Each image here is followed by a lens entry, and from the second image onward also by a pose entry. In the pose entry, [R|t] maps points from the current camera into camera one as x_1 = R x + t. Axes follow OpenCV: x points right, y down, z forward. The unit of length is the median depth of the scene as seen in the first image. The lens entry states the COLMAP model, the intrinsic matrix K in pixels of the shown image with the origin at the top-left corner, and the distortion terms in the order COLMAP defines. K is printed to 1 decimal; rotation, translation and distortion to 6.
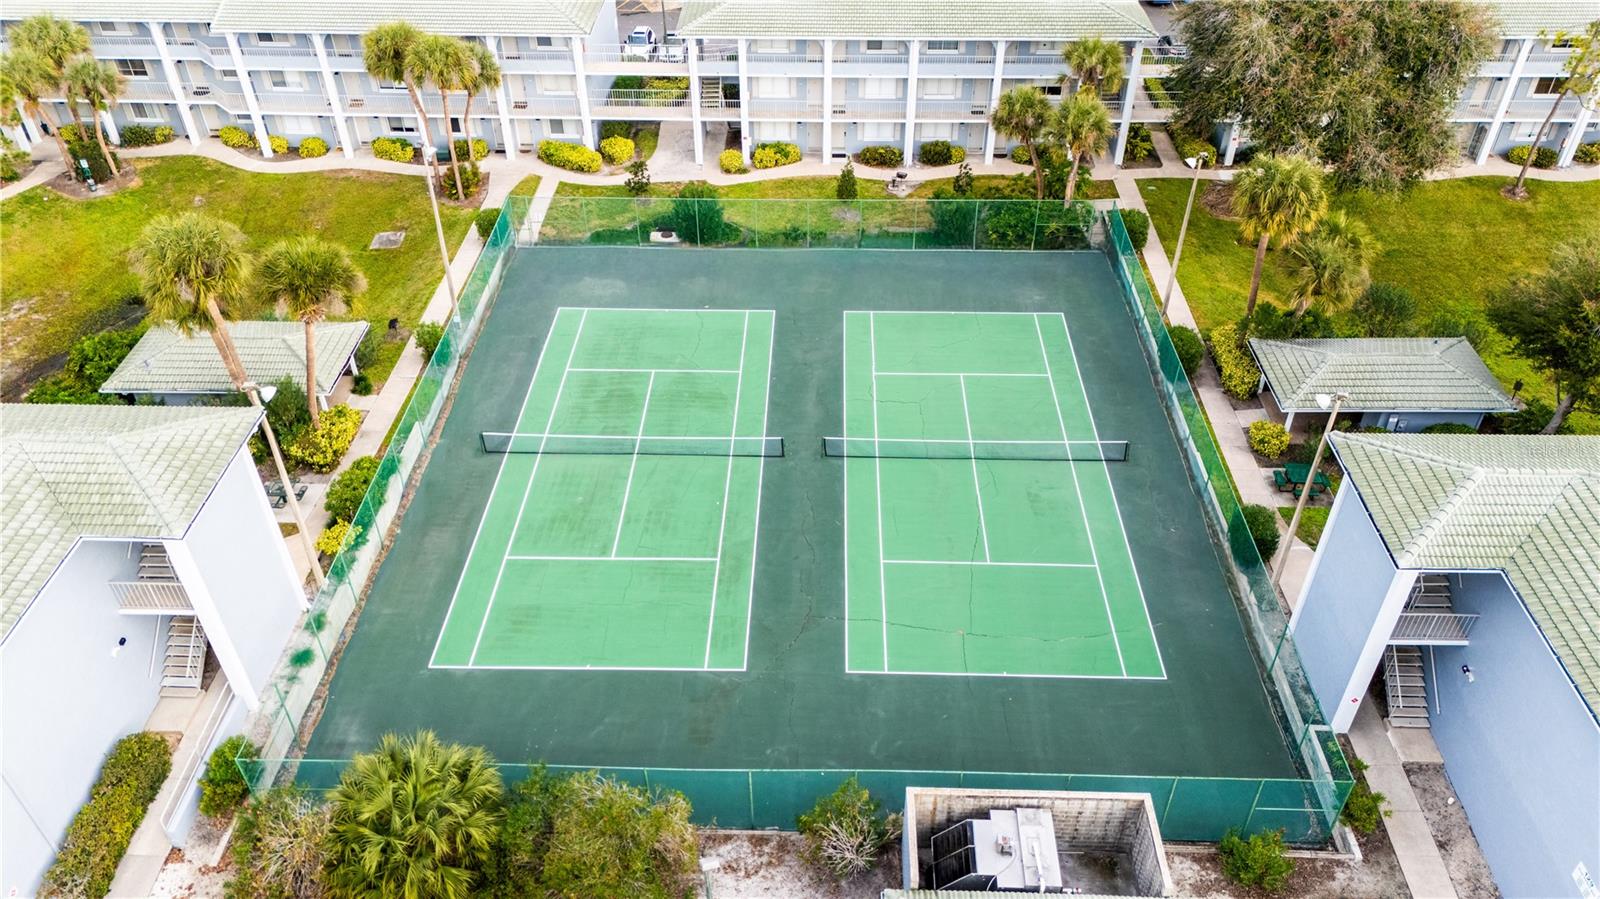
lens RADIAL K [[1170.9, 0, 807.7], [0, 1170.9, 449.5], [0, 0, 1]] dist [0.055242, -0.045923]
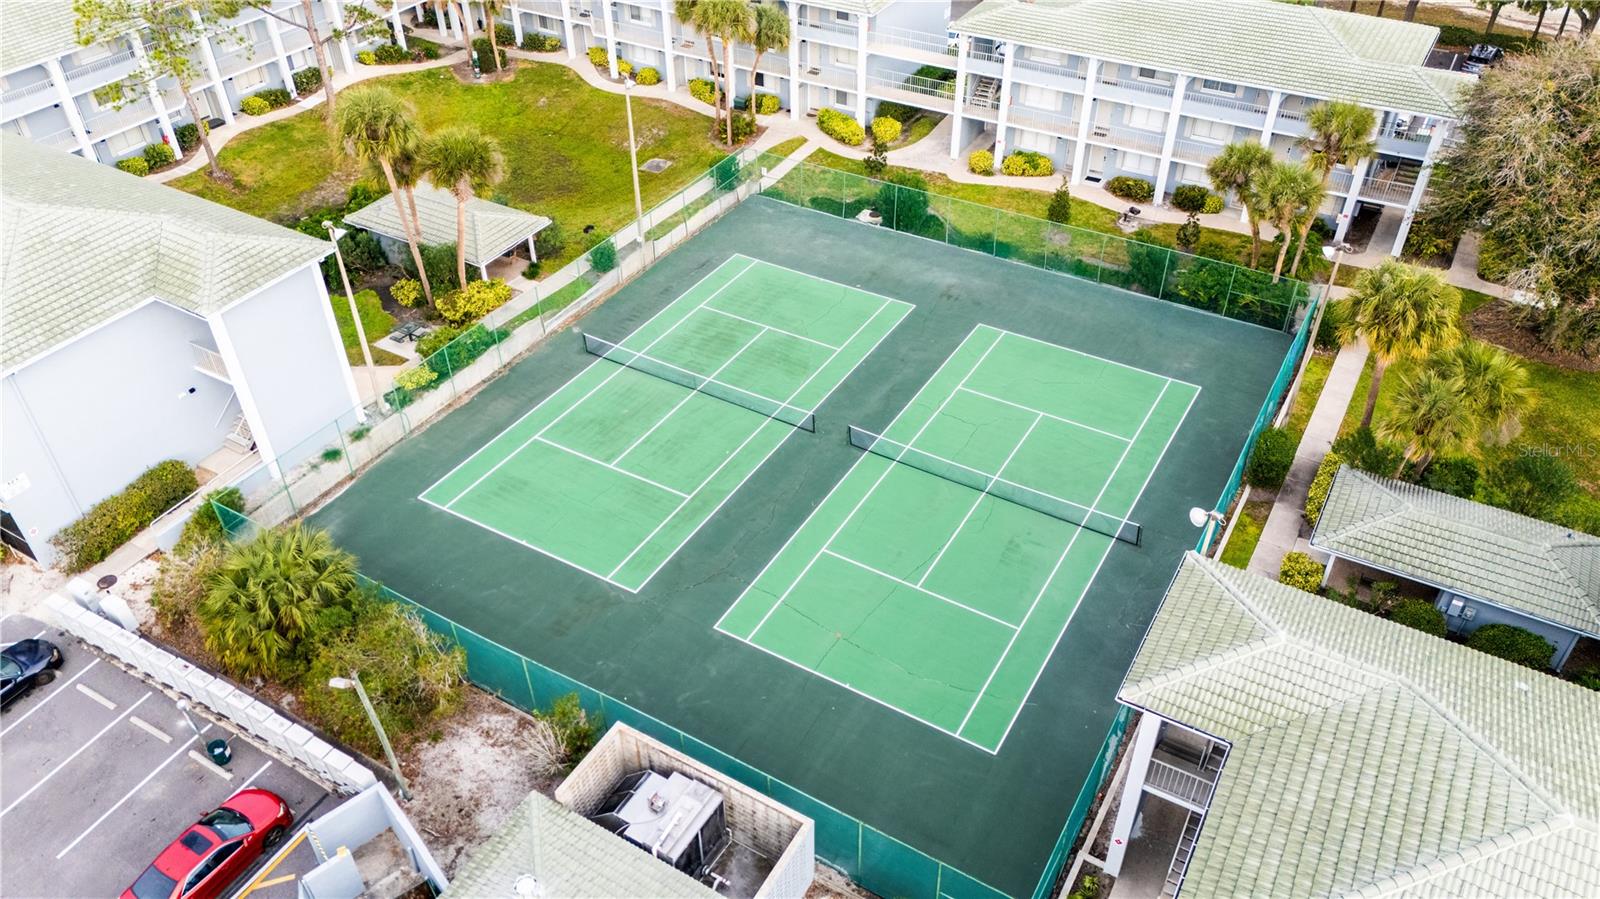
lens RADIAL K [[1170.9, 0, 807.7], [0, 1170.9, 449.5], [0, 0, 1]] dist [0.055242, -0.045923]
pose [[0.874063, 0.299367, -0.382613, 0.282513], [-0.299677, 0.952129, 0.060372, -0.030406], [0.382370, 0.061891, 0.921934, 0.037210]]
